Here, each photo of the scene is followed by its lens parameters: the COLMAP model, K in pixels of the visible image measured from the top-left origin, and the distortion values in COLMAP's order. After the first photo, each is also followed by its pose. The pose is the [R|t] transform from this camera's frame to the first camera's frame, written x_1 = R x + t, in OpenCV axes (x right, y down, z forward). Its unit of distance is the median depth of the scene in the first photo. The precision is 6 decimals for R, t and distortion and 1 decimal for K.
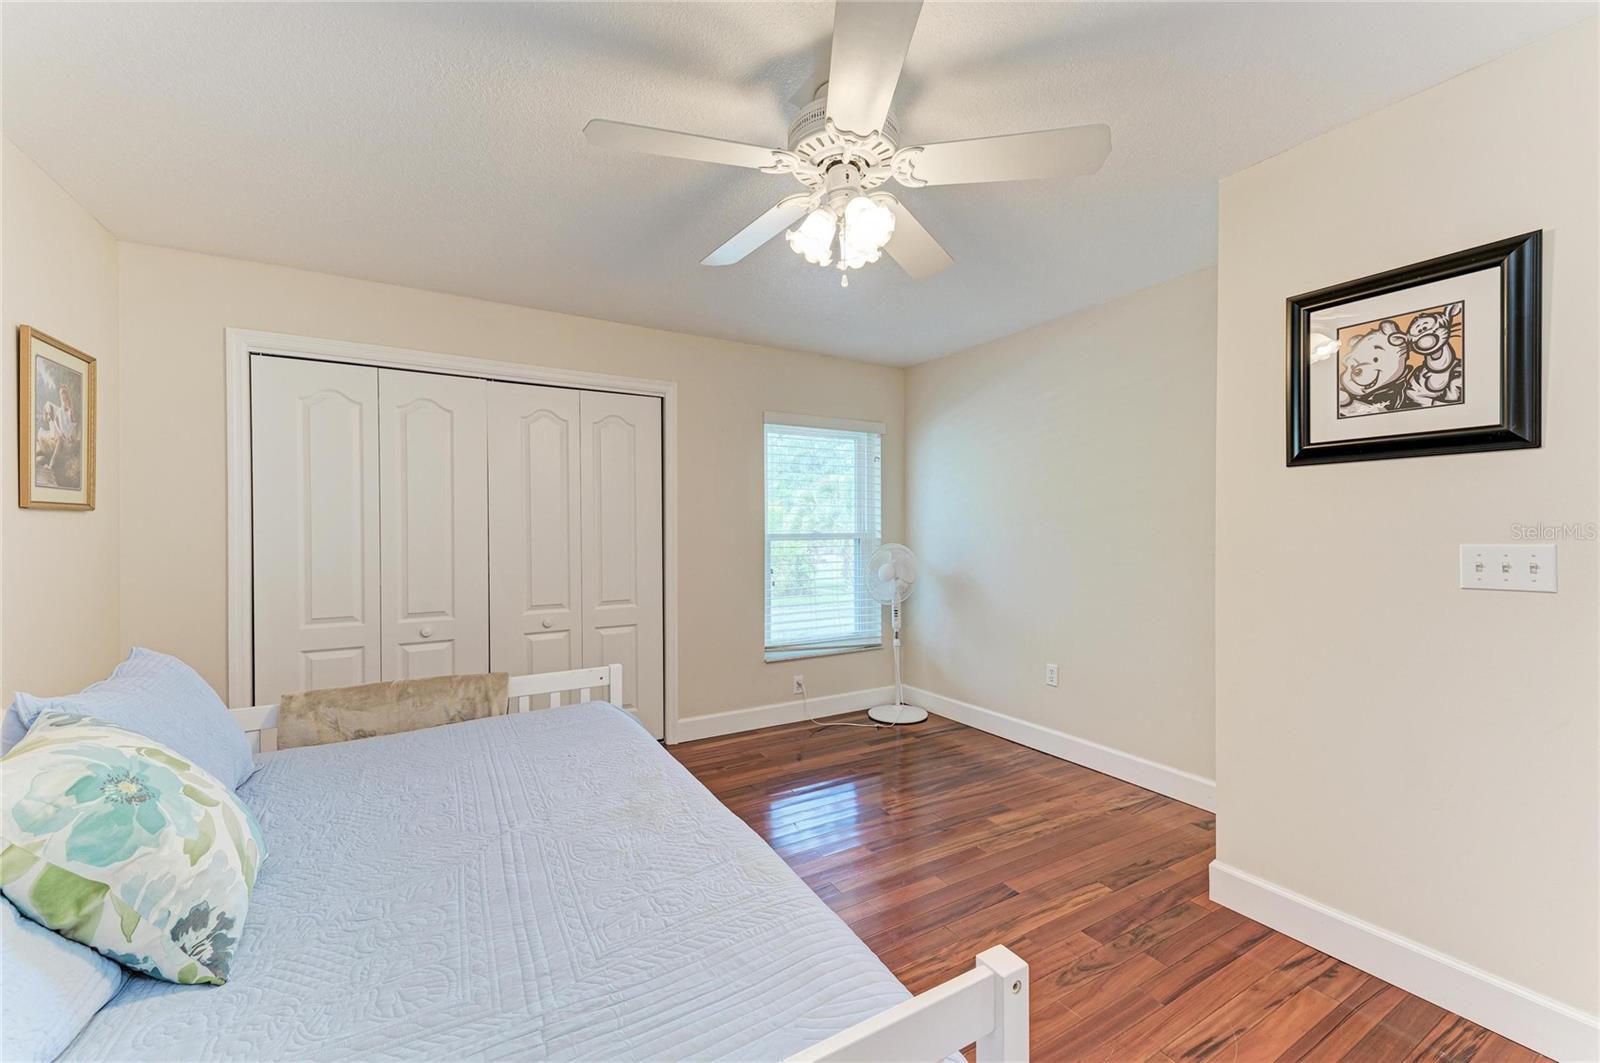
lens RADIAL K [[640.3, 0, 800.0], [0, 640.3, 531.5], [0, 0, 1]] dist [0.013506, -0.003464]
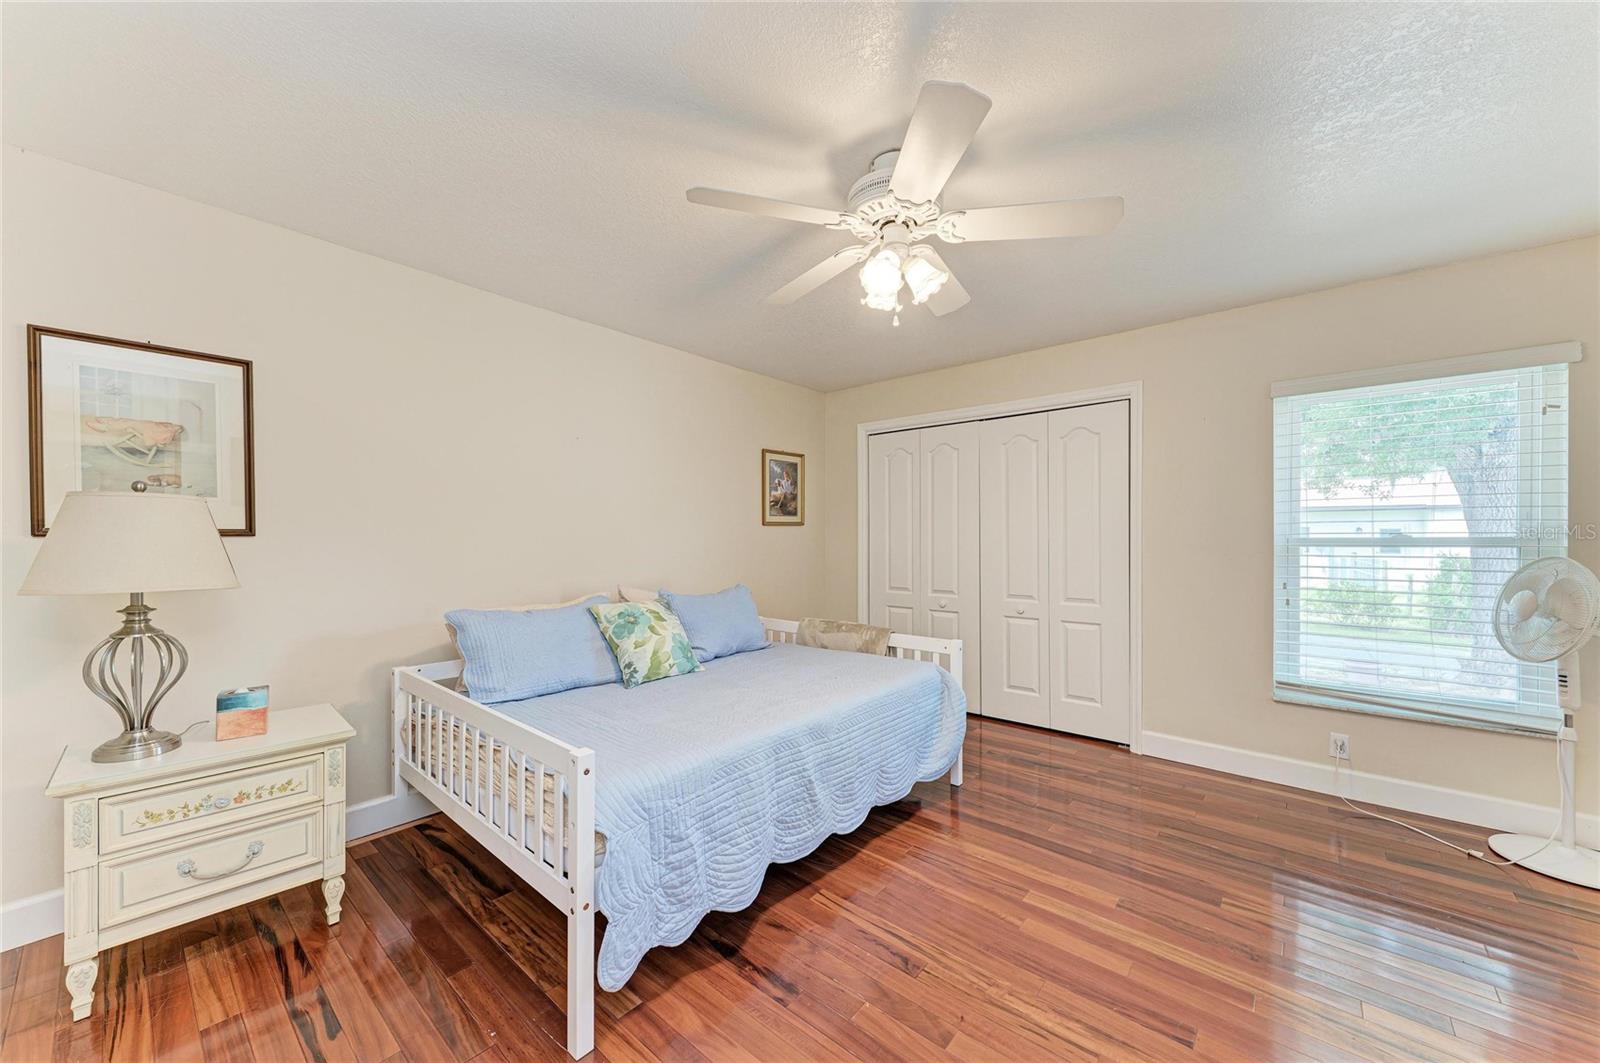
lens RADIAL K [[591.0, 0, 803.9], [0, 591.0, 539.0], [0, 0, 1]] dist [0.006610, -0.000530]
pose [[0.320473, 0.007347, -0.947229, 0.782163], [-0.001157, 0.999972, 0.007365, -0.000589], [0.947257, -0.001265, 0.320473, 0.370686]]
